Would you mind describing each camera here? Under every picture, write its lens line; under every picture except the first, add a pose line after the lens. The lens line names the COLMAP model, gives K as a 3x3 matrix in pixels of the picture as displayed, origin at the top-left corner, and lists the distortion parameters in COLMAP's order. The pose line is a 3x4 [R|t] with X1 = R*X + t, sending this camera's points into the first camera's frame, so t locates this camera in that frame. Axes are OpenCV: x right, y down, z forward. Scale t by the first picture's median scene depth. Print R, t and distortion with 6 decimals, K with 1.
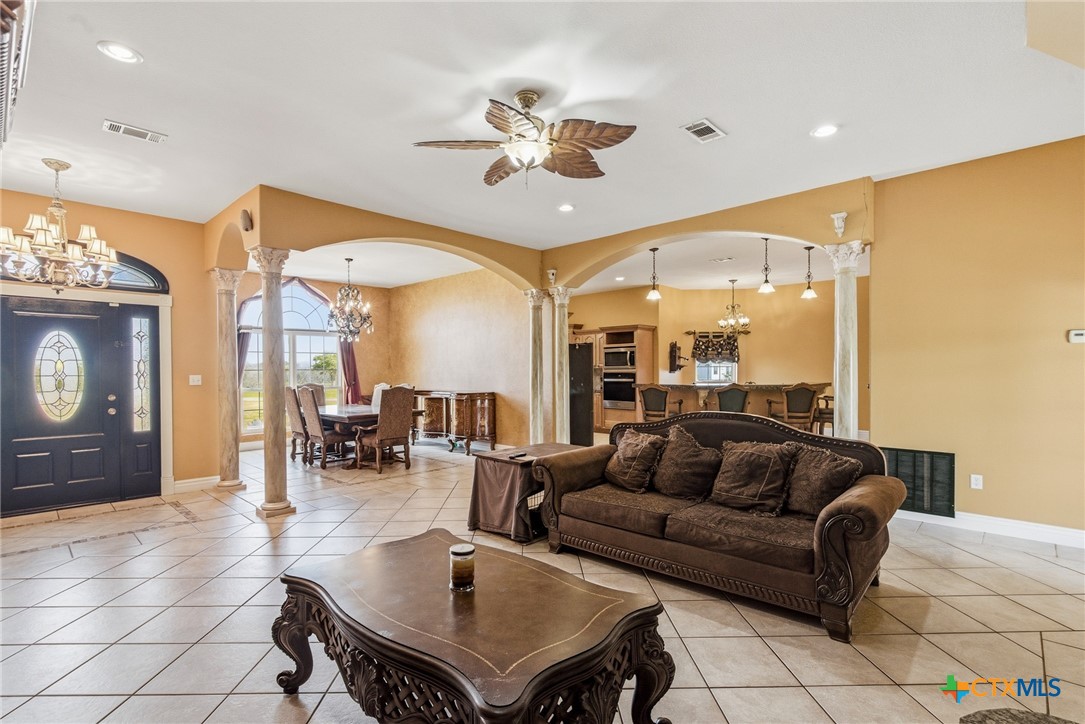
lens RADIAL K [[509.2, 0, 538.6], [0, 509.2, 365.7], [0, 0, 1]] dist [-0.000635, -0.000031]
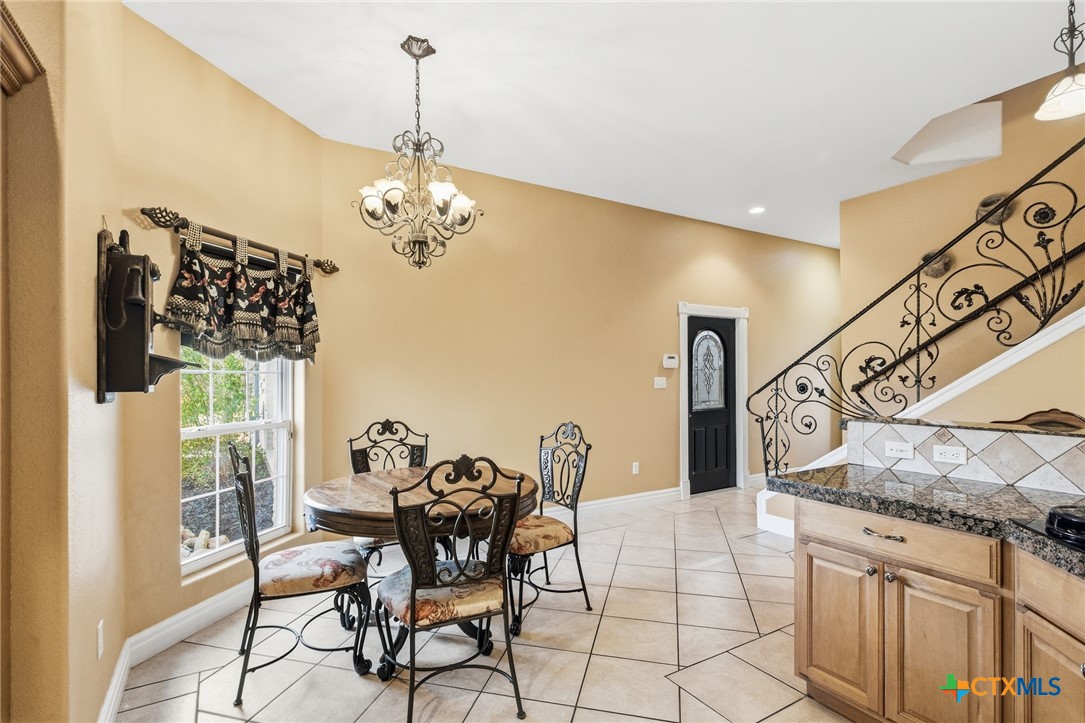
lens RADIAL K [[509.2, 0, 538.6], [0, 509.2, 365.2], [0, 0, 1]] dist [-0.000635, -0.000031]
pose [[0.268626, 0.026497, 0.962880, 0.180421], [0.007270, 0.999537, -0.029534, 0.011208], [-0.963217, 0.014934, 0.268309, 1.104129]]
